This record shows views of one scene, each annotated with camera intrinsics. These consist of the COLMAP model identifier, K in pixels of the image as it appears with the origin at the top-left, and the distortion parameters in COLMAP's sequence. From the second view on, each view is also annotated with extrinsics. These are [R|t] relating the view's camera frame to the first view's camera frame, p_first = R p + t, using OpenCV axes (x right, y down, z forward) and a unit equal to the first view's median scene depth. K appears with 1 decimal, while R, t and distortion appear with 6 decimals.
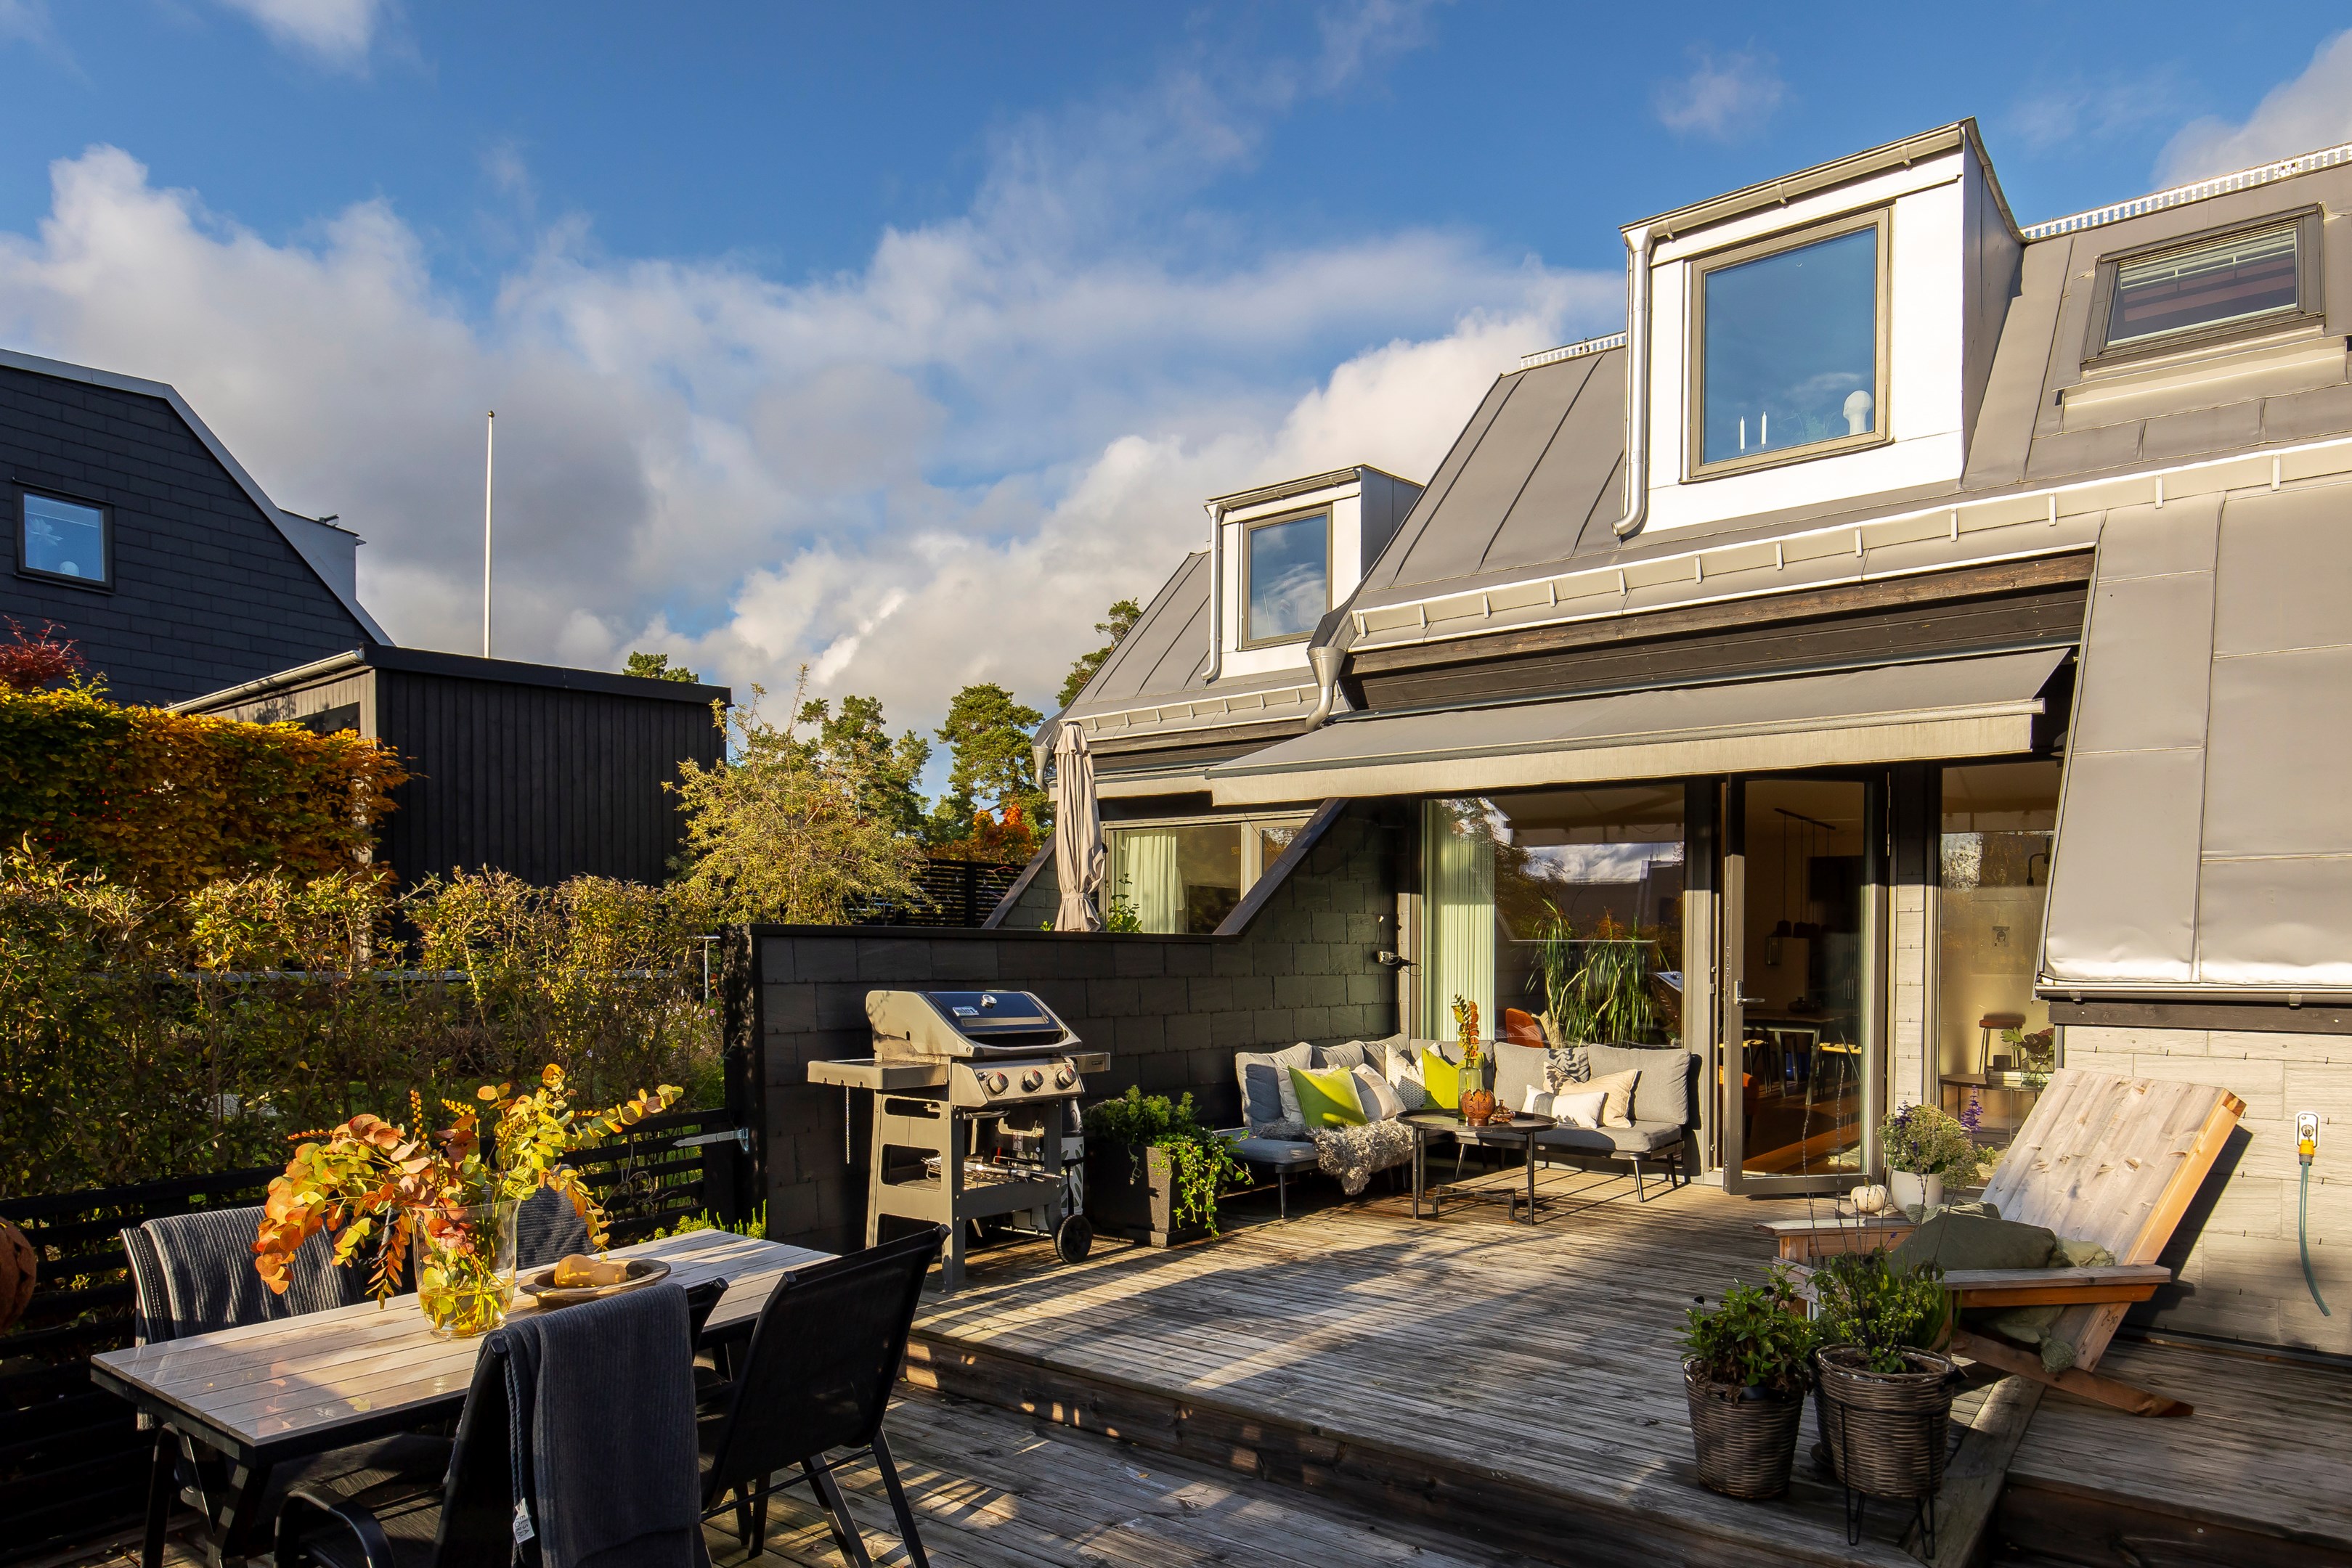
lens RADIAL K [[1420.1, 0, 1159.2], [0, 1420.1, 958.0], [0, 0, 1]] dist [0.005659, -0.001672]
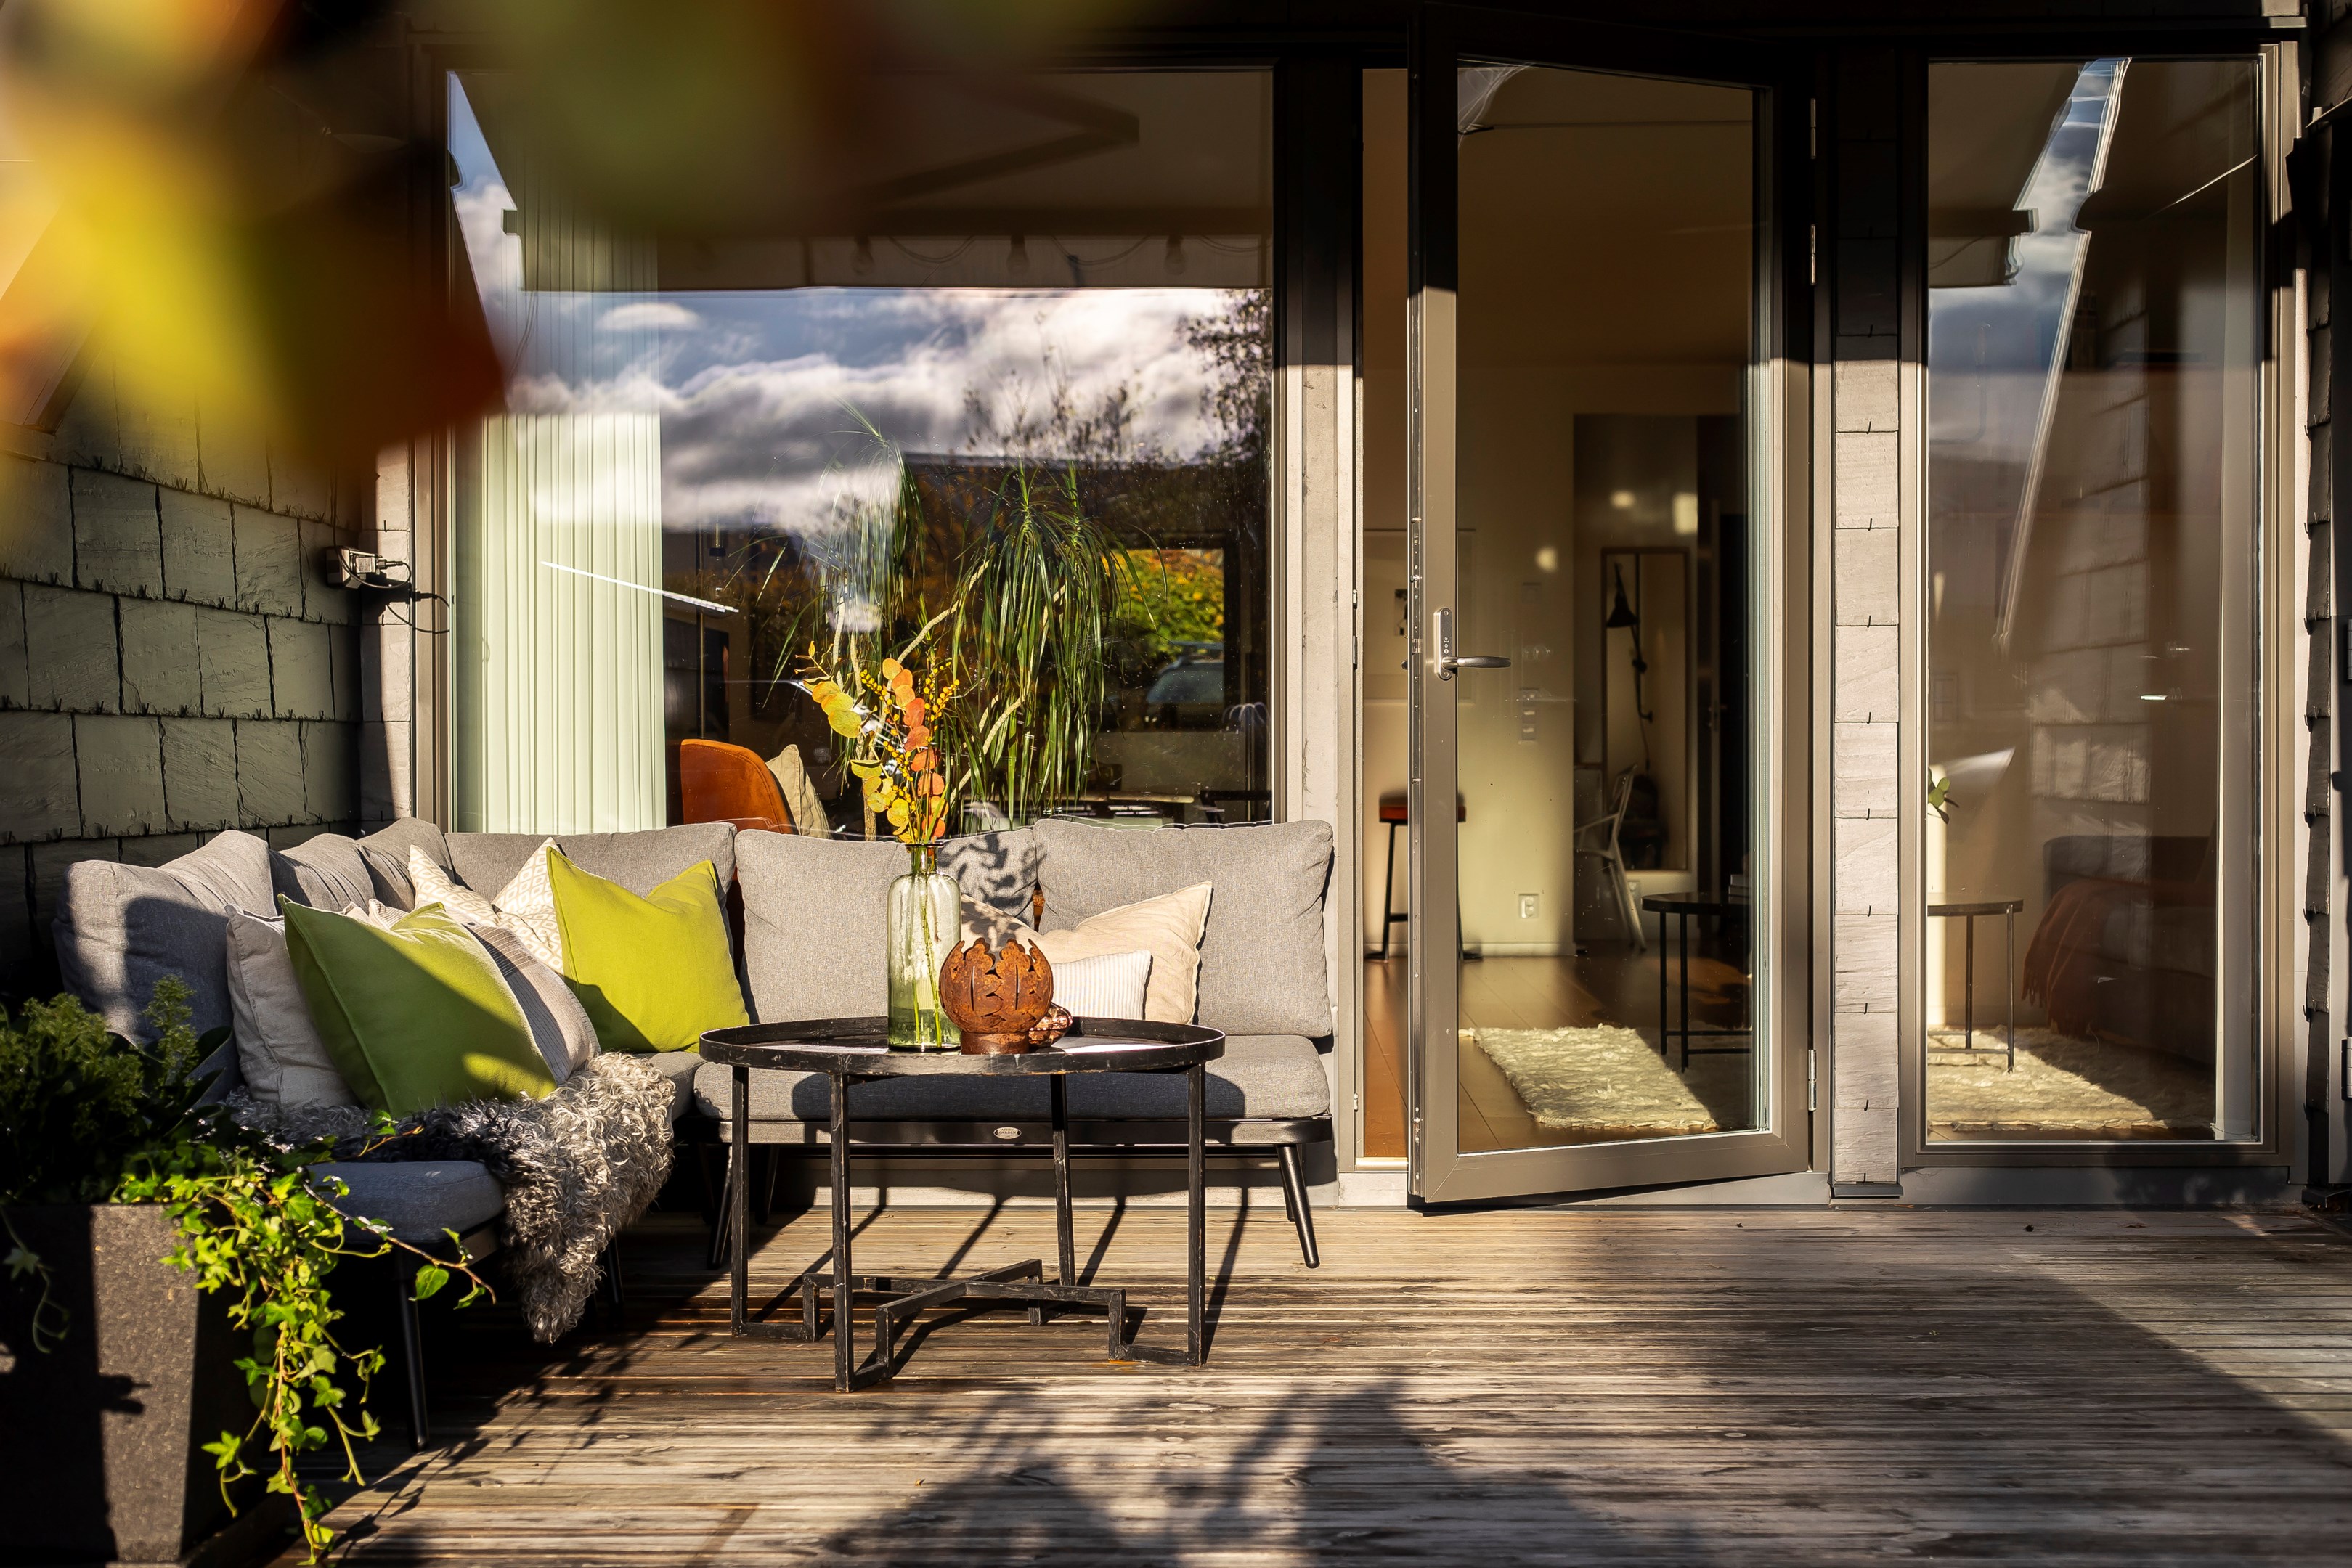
lens RADIAL K [[3352.3, 0, 1175.9], [0, 3352.3, 785.7], [0, 0, 1]] dist [-0.157325, 0.000000]
pose [[0.793442, -0.013457, 0.608498, -0.193139], [0.013037, 0.999902, 0.005115, 0.064418], [-0.608507, 0.003874, 0.793539, 0.467633]]
